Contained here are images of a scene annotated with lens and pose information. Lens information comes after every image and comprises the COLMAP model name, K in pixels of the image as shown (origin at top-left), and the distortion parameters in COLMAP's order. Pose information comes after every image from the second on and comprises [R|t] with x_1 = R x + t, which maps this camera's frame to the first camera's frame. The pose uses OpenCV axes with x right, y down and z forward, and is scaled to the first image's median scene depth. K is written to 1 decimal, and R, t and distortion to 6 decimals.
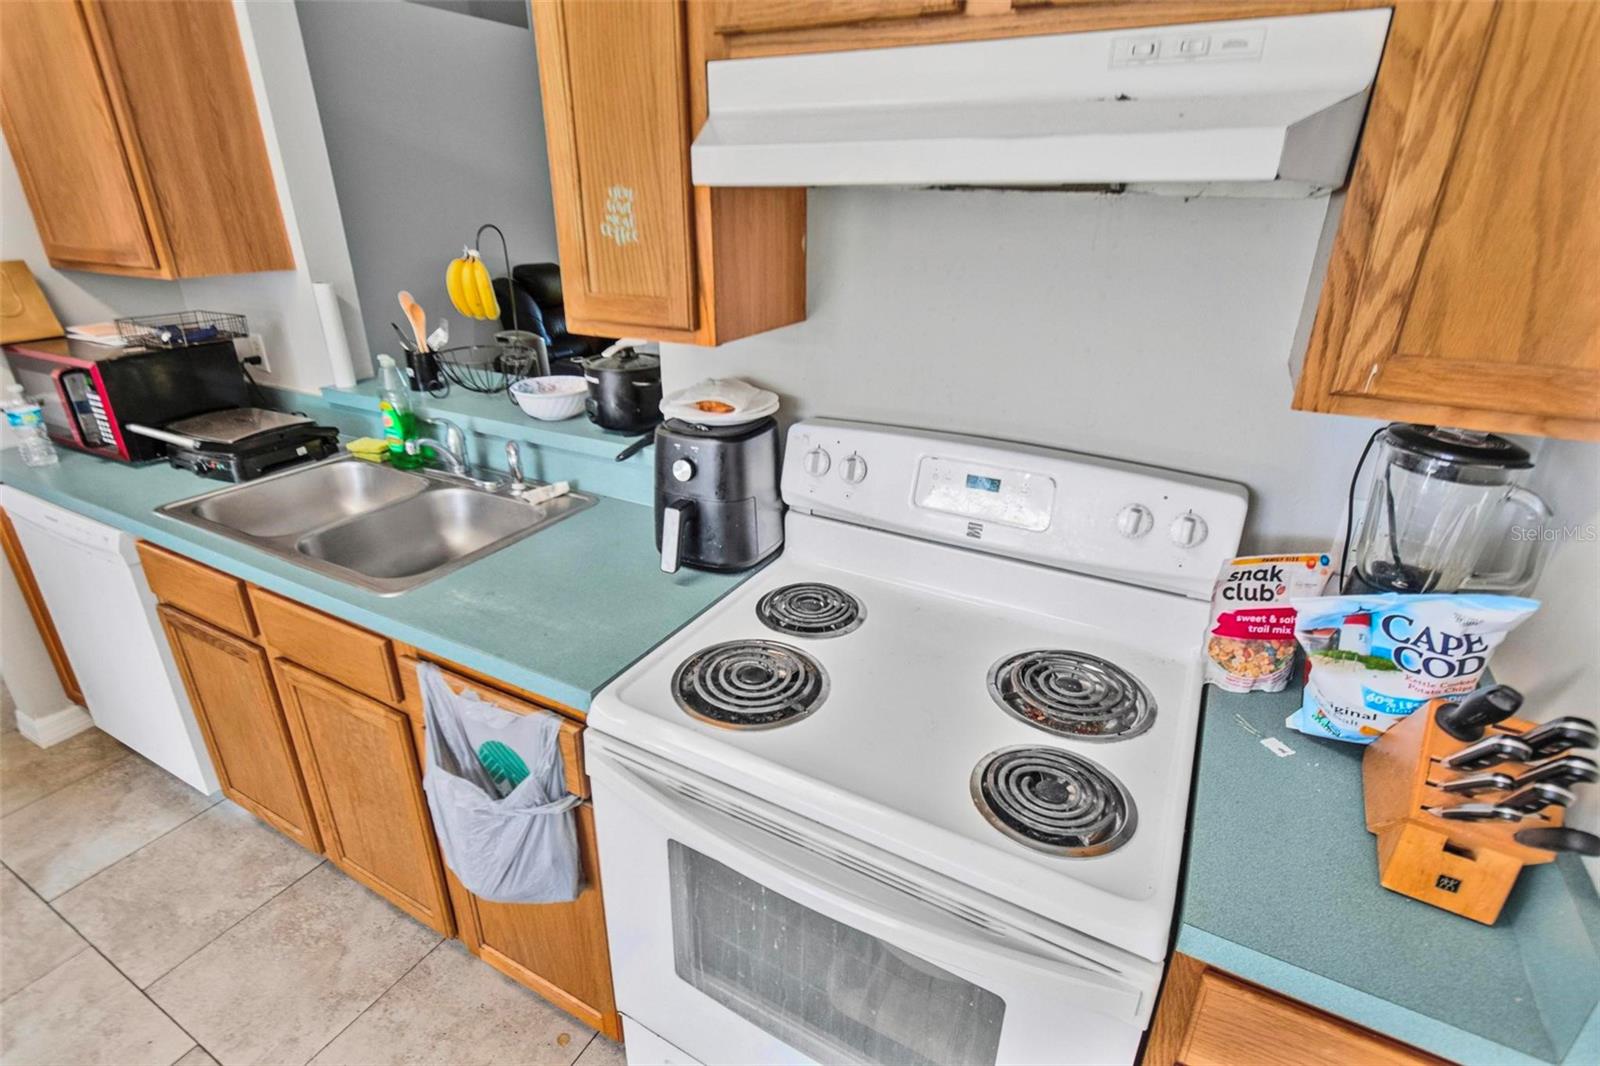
lens RADIAL K [[777.7, 0, 791.1], [0, 777.7, 531.9], [0, 0, 1]] dist [0.001179, -0.000690]
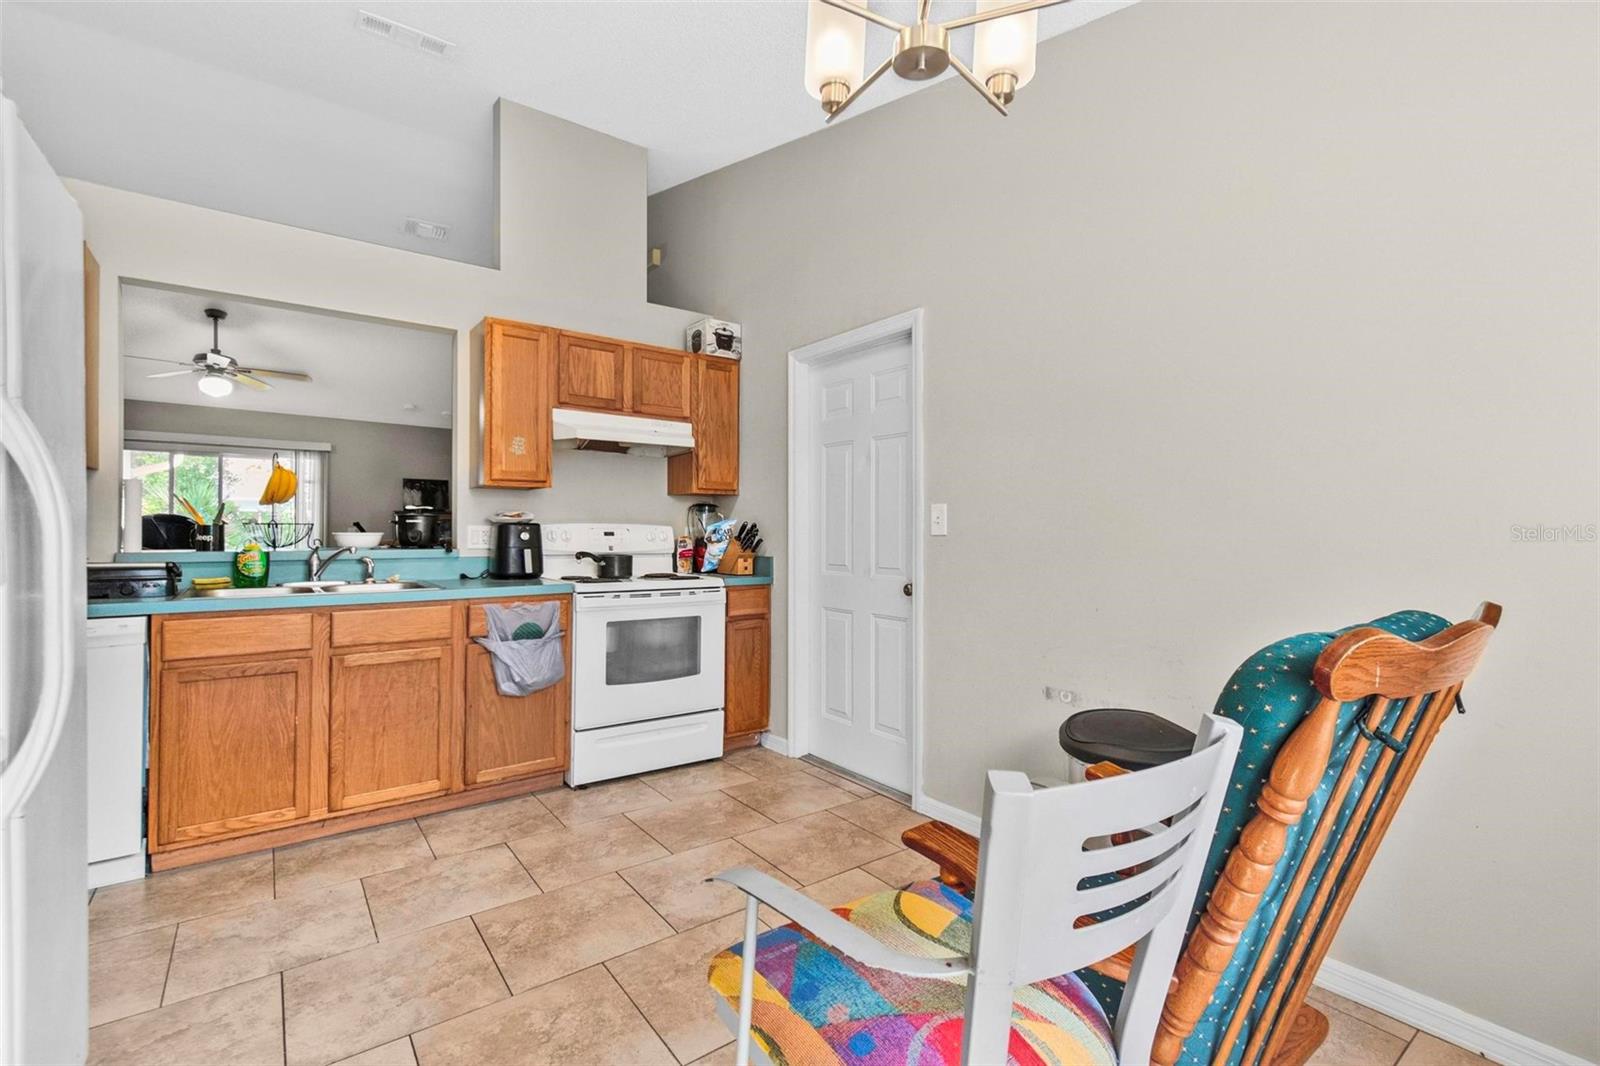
lens RADIAL K [[701.0, 0, 800.0], [0, 701.0, 533.0], [0, 0, 1]] dist [0.026991, -0.000035]
pose [[0.401873, -0.012060, 0.915616, -1.453988], [0.364663, 0.919311, -0.147946, 0.452534], [-0.839952, 0.393346, 0.373844, -0.521170]]
